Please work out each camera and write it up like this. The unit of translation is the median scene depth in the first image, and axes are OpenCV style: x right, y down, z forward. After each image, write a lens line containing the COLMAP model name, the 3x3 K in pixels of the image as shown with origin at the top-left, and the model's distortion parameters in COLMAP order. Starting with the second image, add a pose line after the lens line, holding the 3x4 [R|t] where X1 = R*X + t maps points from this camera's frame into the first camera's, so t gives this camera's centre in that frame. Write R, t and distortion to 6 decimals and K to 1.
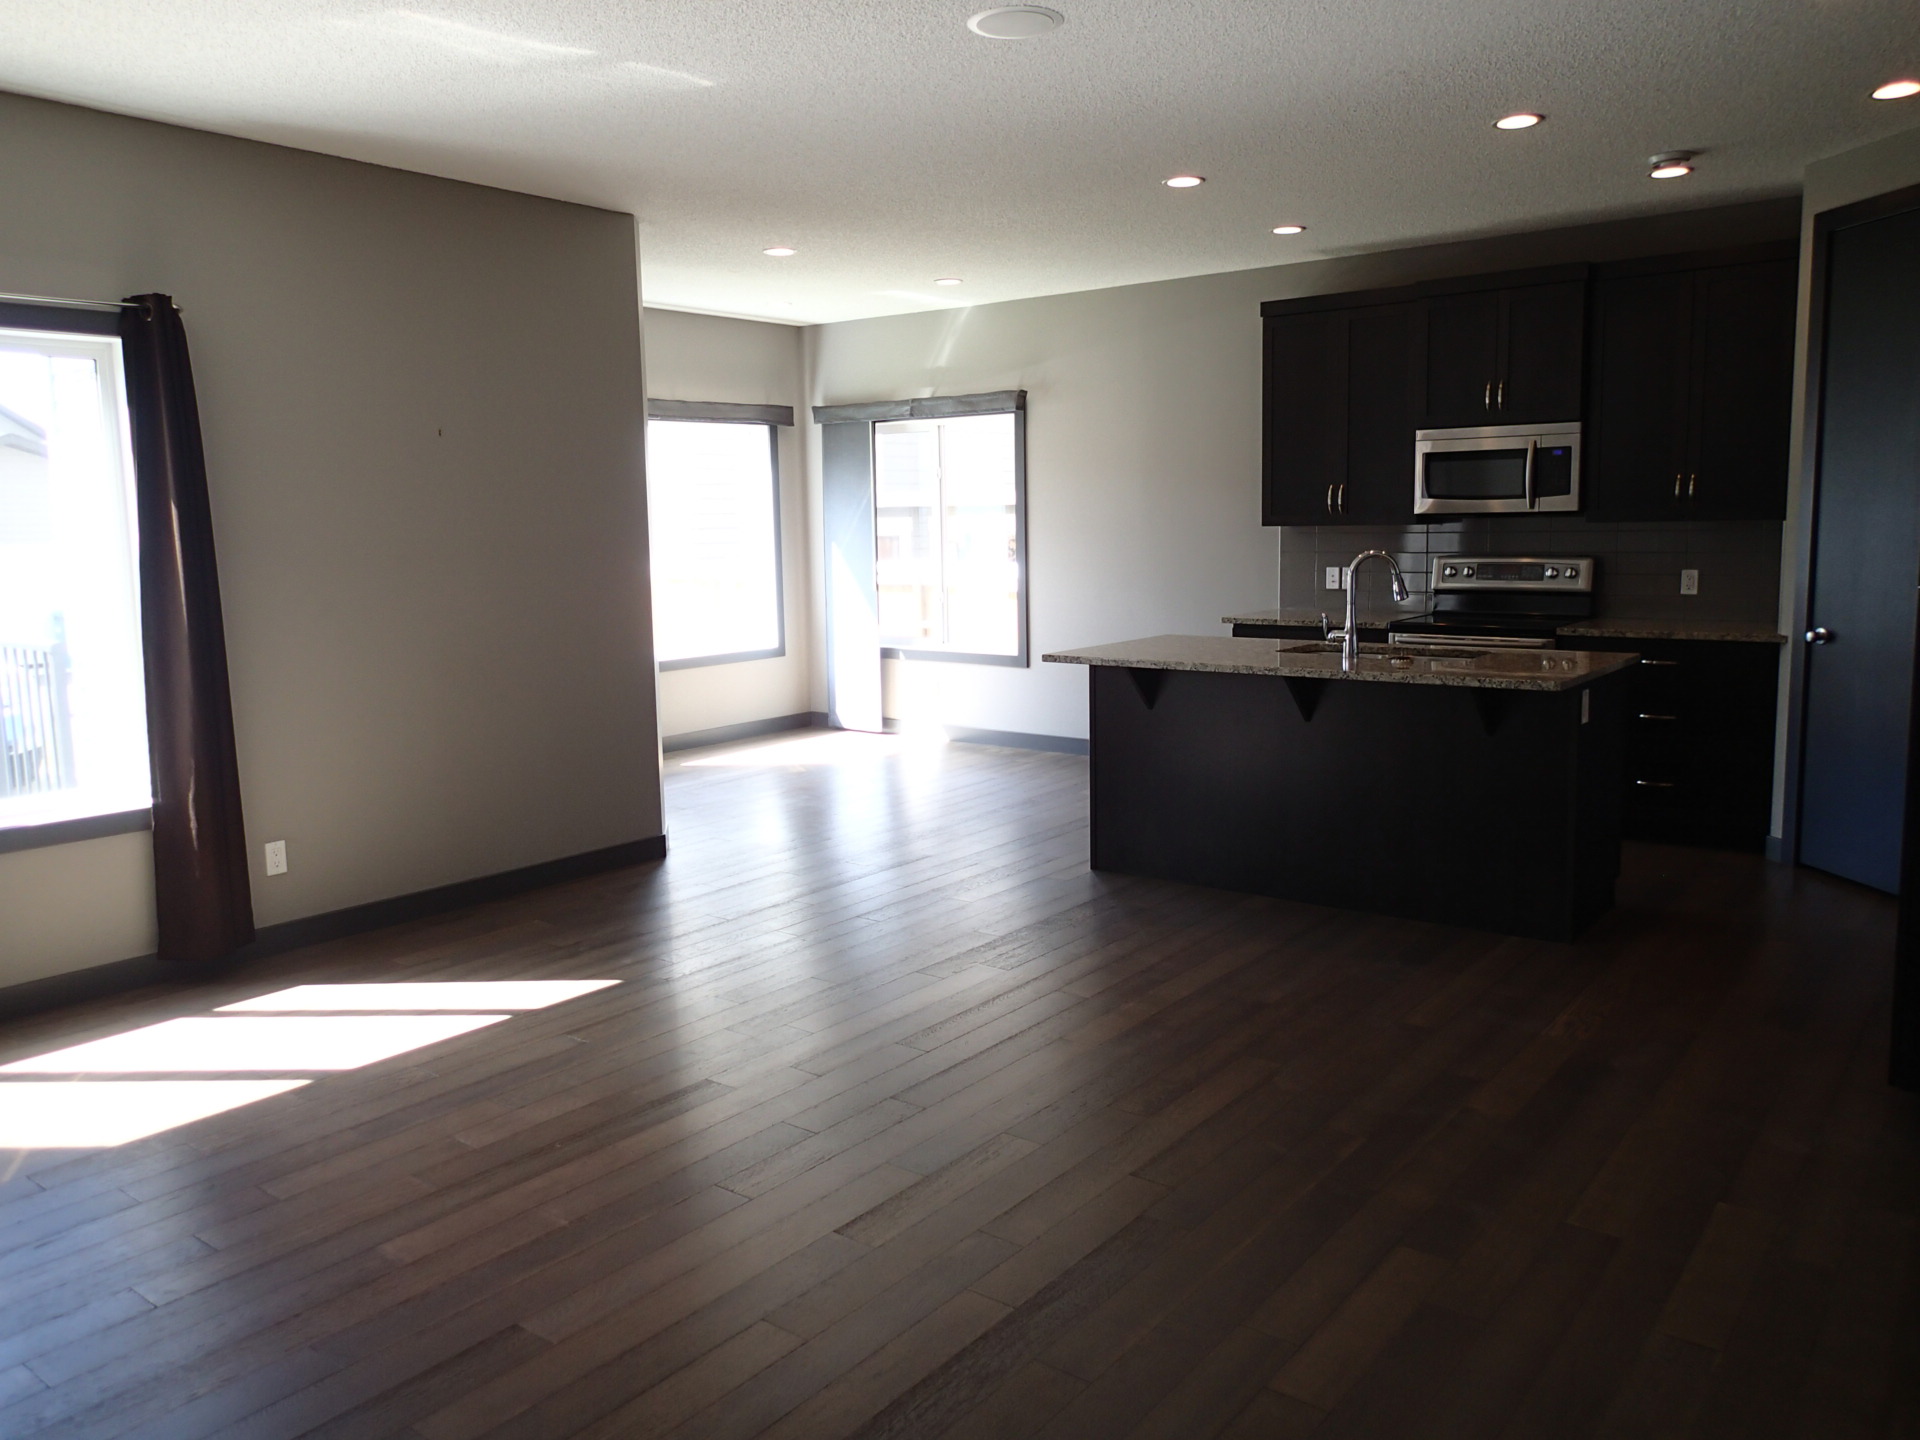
lens RADIAL K [[1427.0, 0, 960.0], [0, 1427.0, 720.0], [0, 0, 1]] dist [-0.000425, 0.000051]
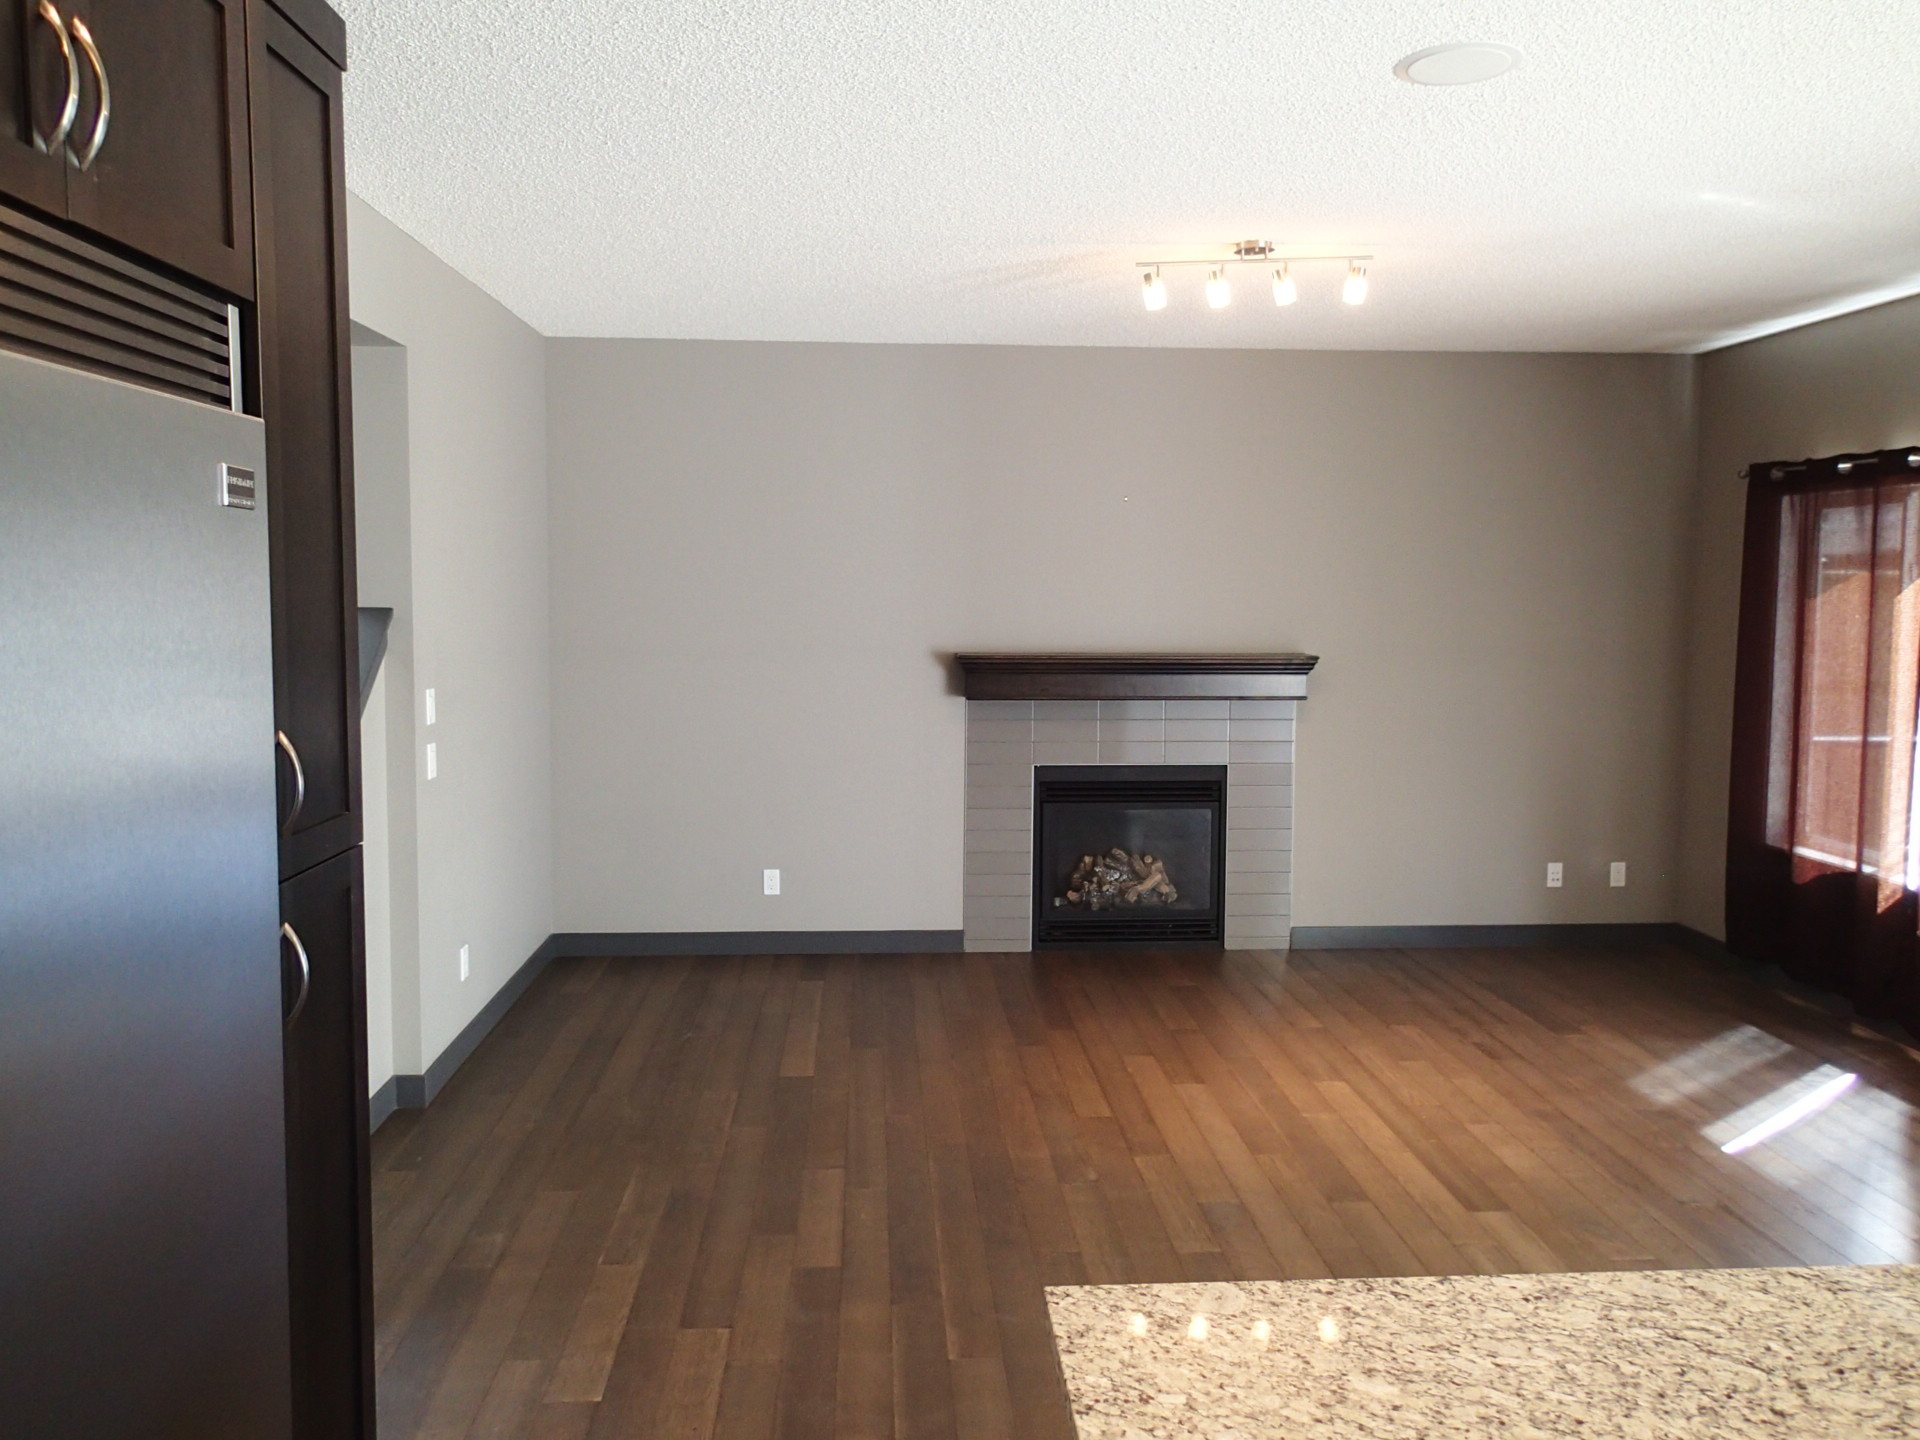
lens RADIAL K [[1427.0, 0, 960.0], [0, 1427.0, 720.0], [0, 0, 1]] dist [-0.000425, 0.000051]
pose [[-0.746107, 0.071731, -0.661951, 0.412214], [-0.091021, 0.973858, 0.208122, -0.142258], [0.659575, 0.215533, -0.720074, 0.759277]]
